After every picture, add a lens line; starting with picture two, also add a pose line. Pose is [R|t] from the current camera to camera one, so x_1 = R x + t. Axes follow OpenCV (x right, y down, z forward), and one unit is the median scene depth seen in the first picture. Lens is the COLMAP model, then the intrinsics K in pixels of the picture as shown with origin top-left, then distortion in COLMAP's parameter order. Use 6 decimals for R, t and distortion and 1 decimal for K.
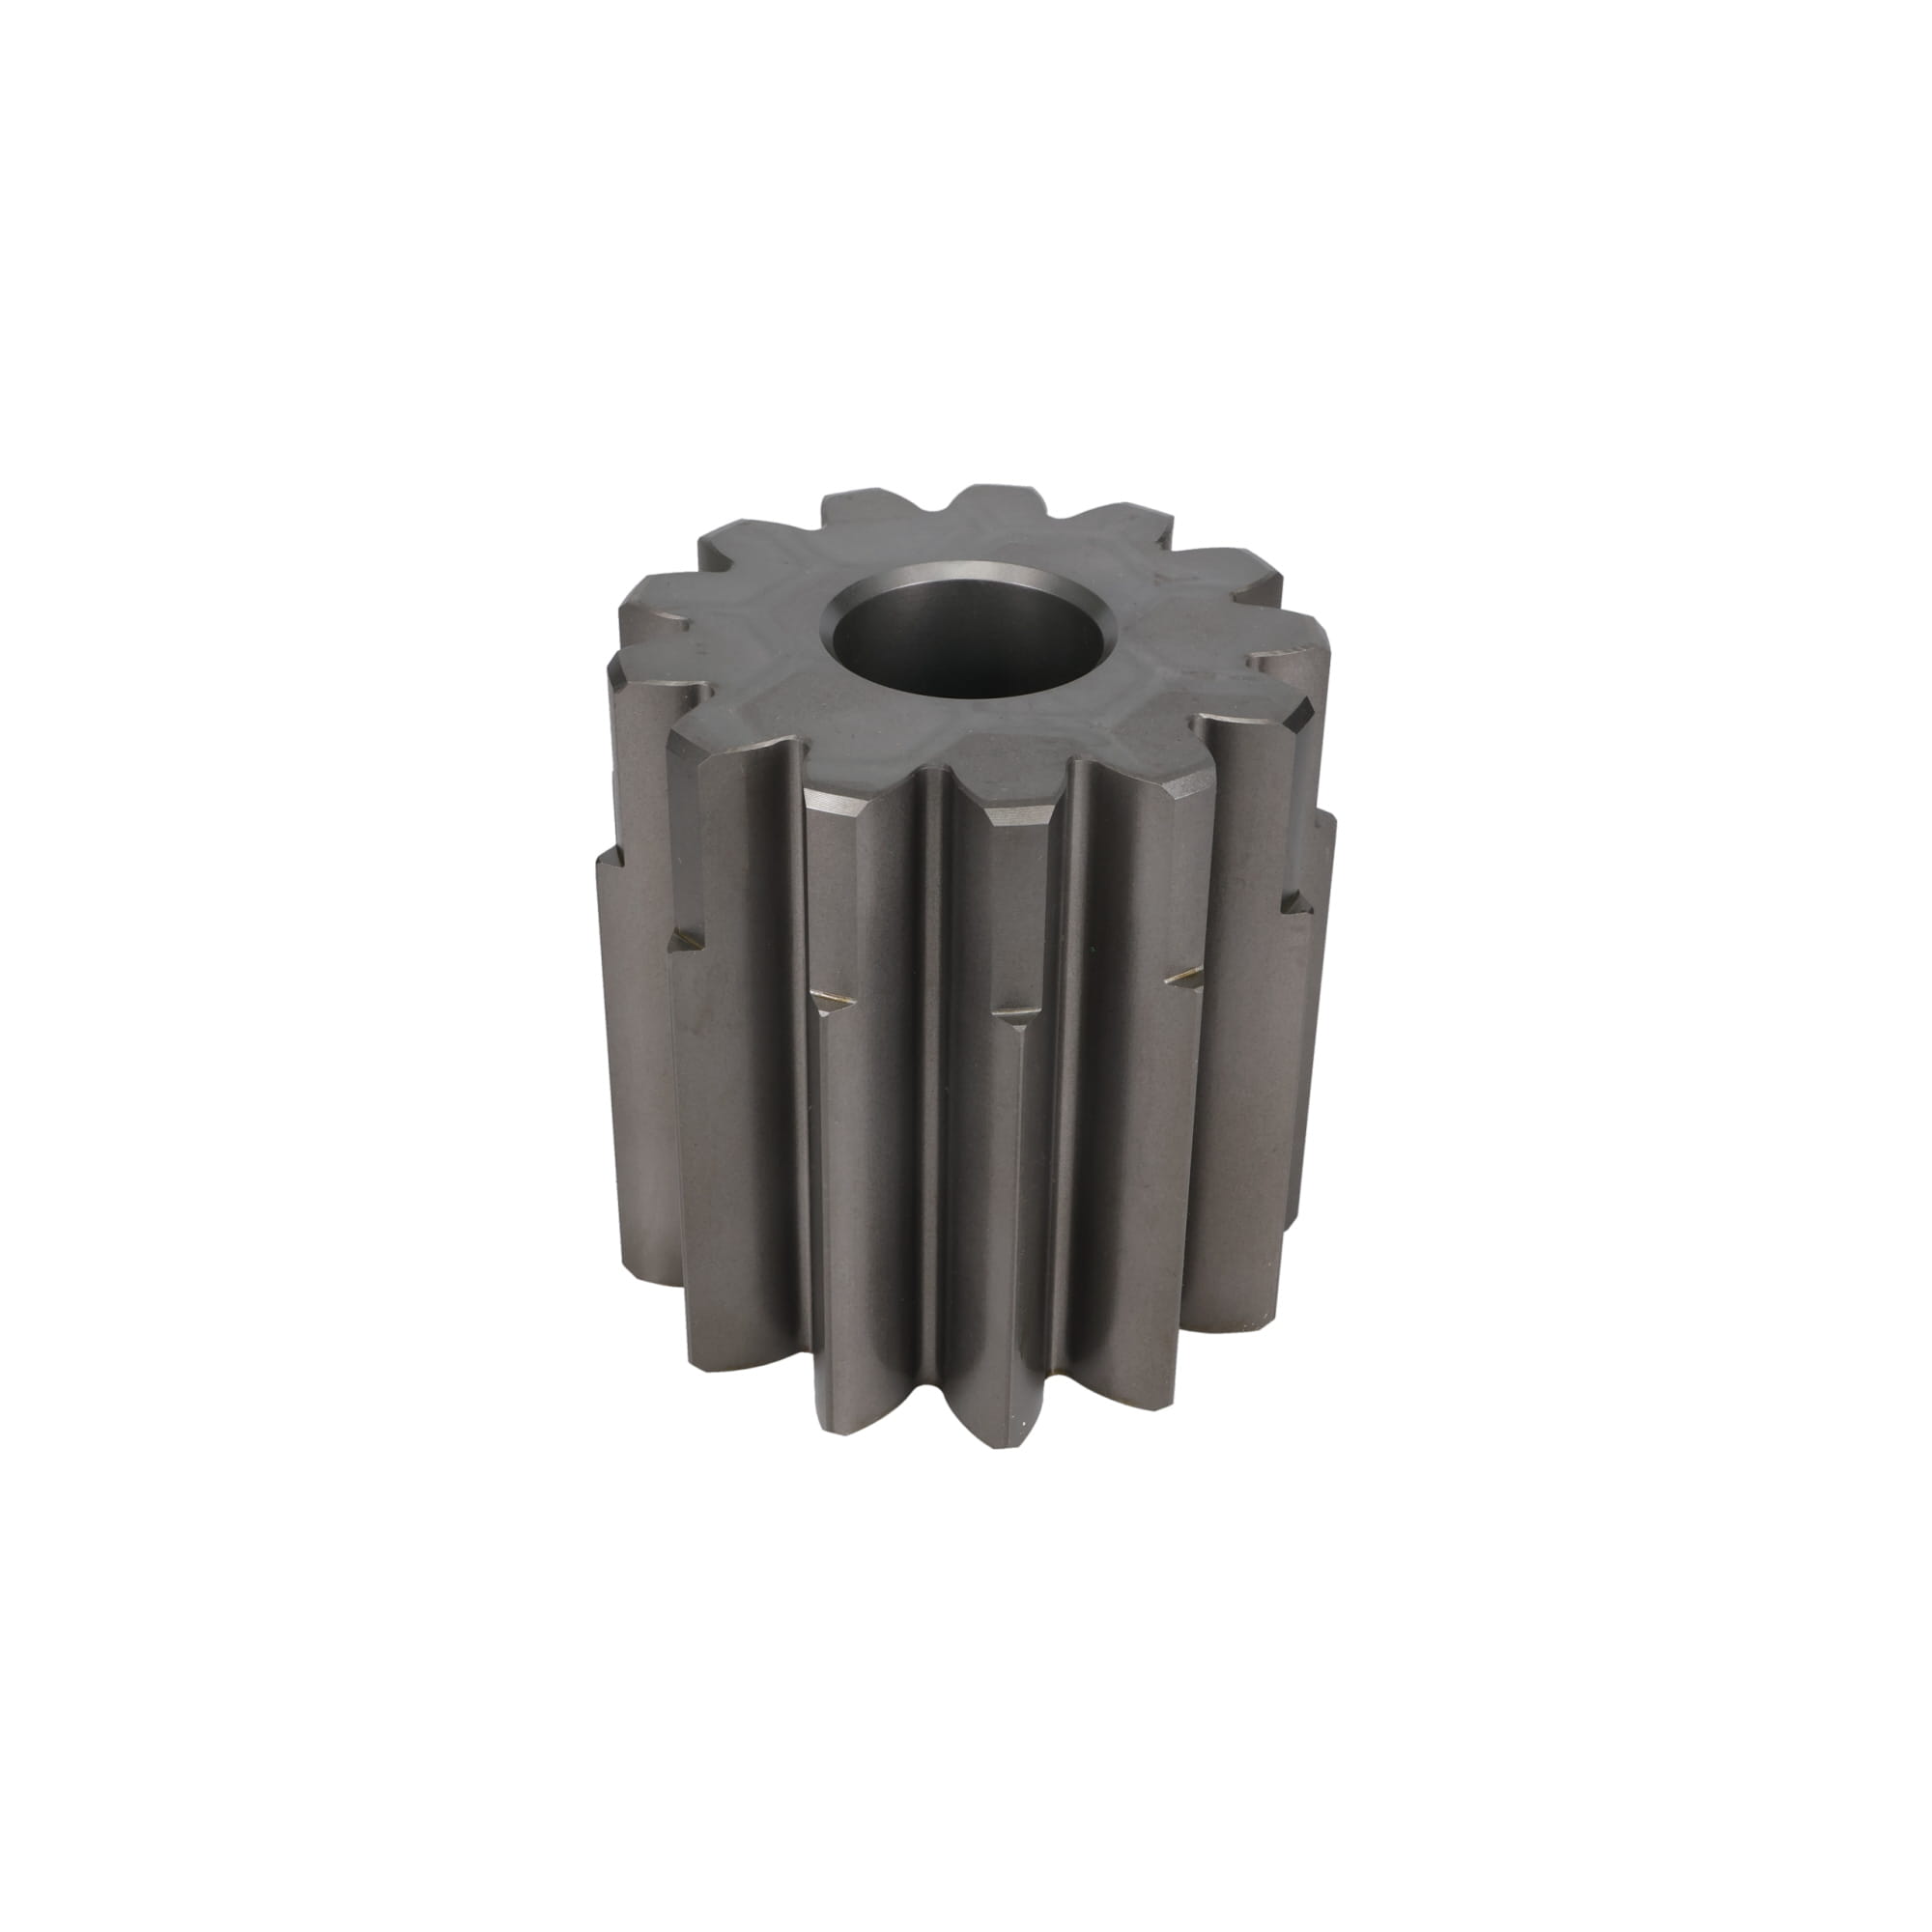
lens RADIAL K [[2957.8, 0, 966.0], [0, 2957.8, 966.0], [0, 0, 1]] dist [0.001498, 0.002034]
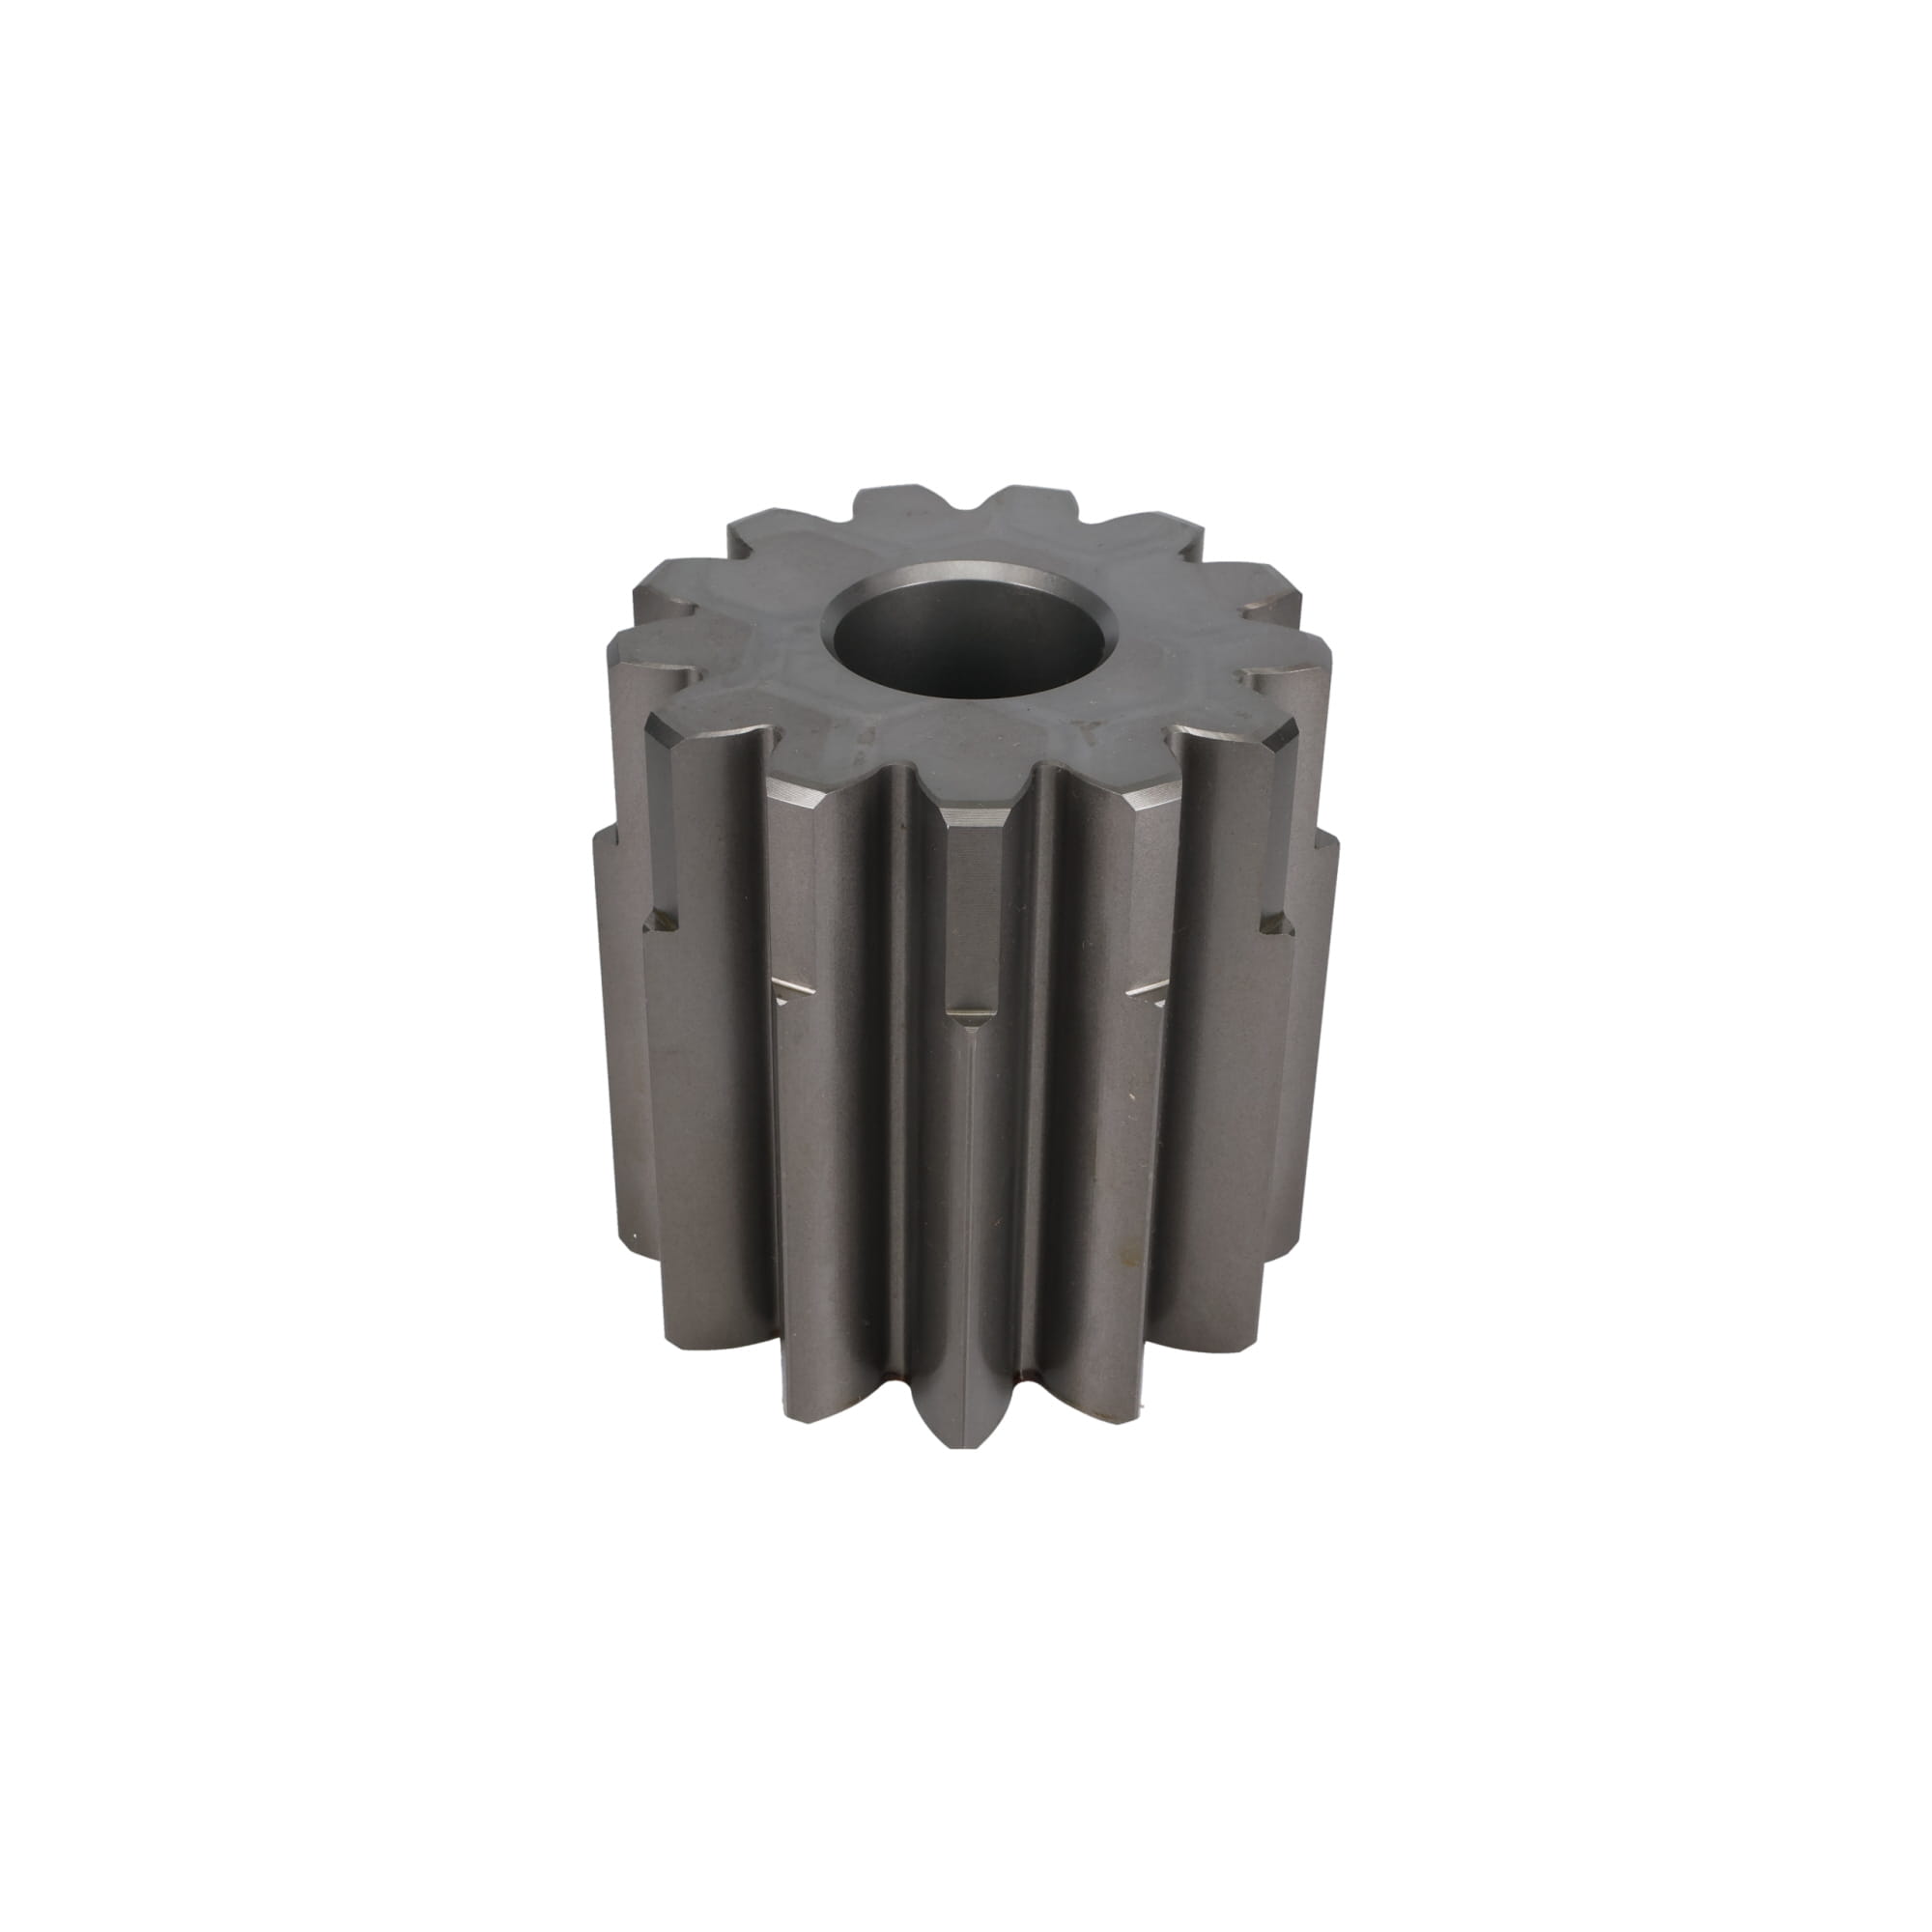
lens RADIAL K [[2957.8, 0, 966.0], [0, 2957.8, 966.0], [0, 0, 1]] dist [0.001498, 0.002034]
pose [[0.993712, 0.066068, -0.090395, 0.098044], [-0.066054, 0.997811, 0.003141, -0.003317], [0.090405, 0.002850, 0.995901, 0.003784]]
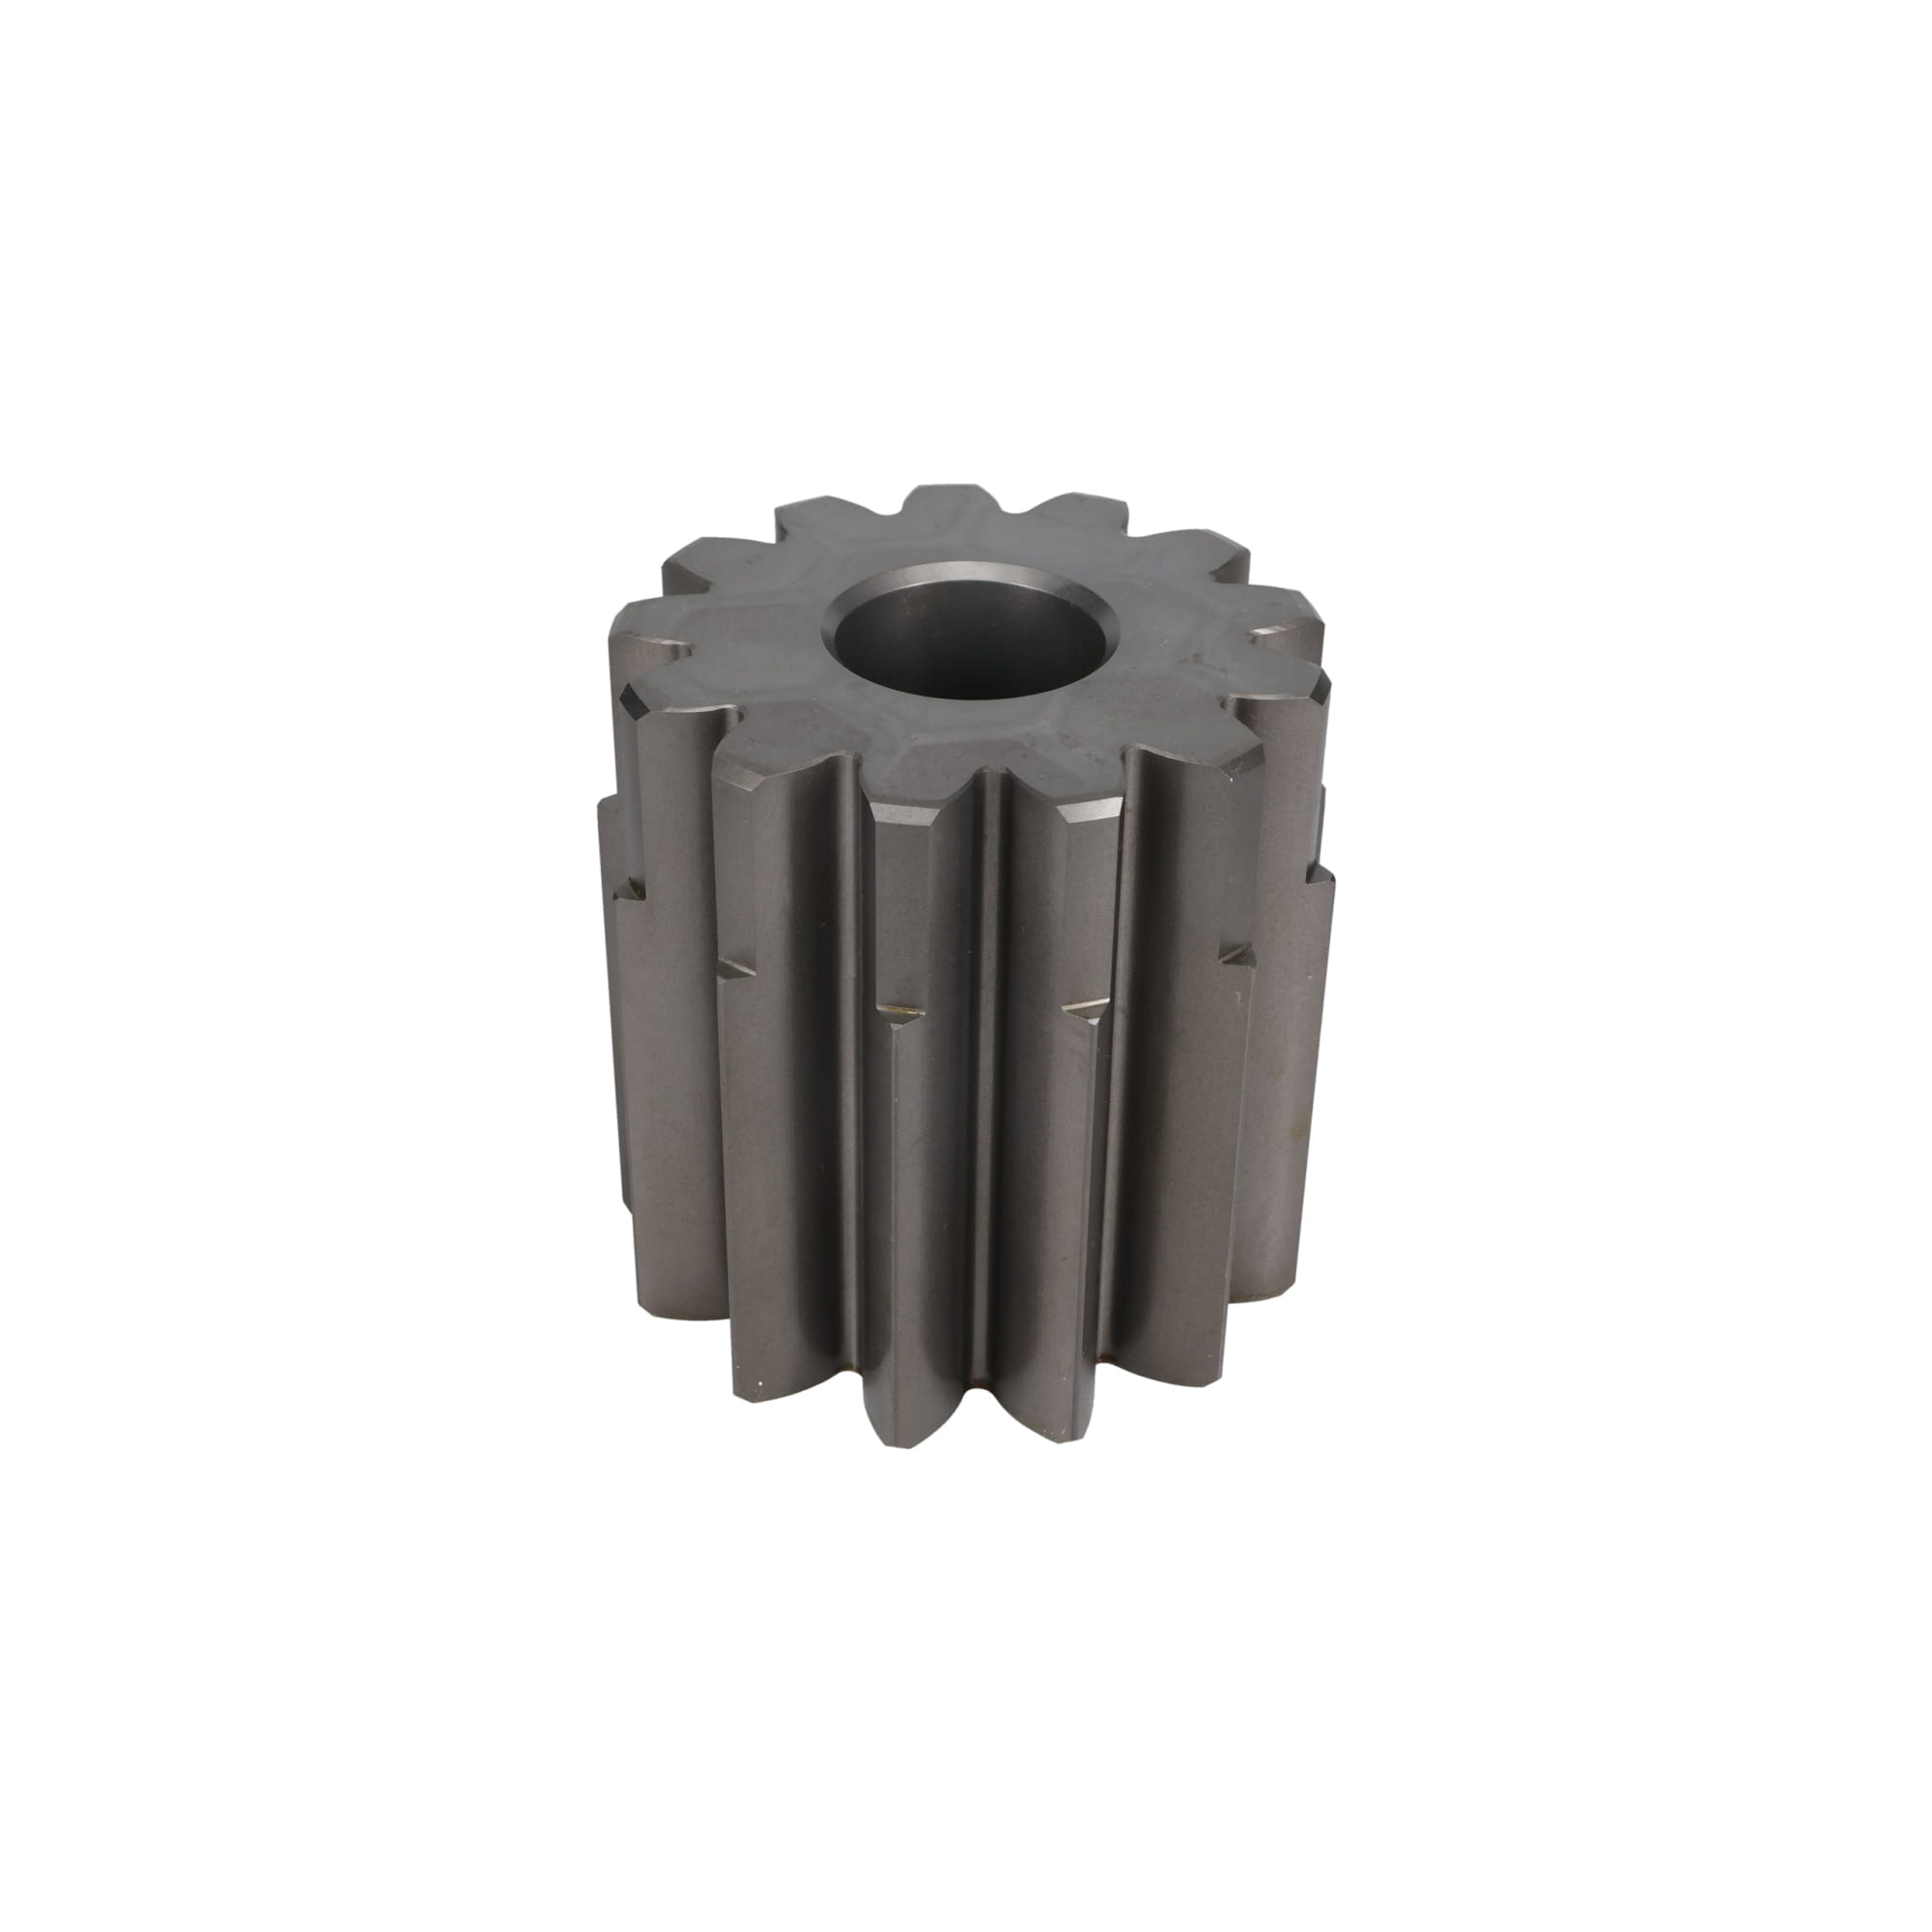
lens RADIAL K [[2957.8, 0, 966.0], [0, 2957.8, 966.0], [0, 0, 1]] dist [0.001498, 0.002034]
pose [[0.958284, 0.164204, -0.233941, 0.252719], [-0.165080, 0.986151, 0.015973, -0.017828], [0.233324, 0.023313, 0.972120, 0.031842]]
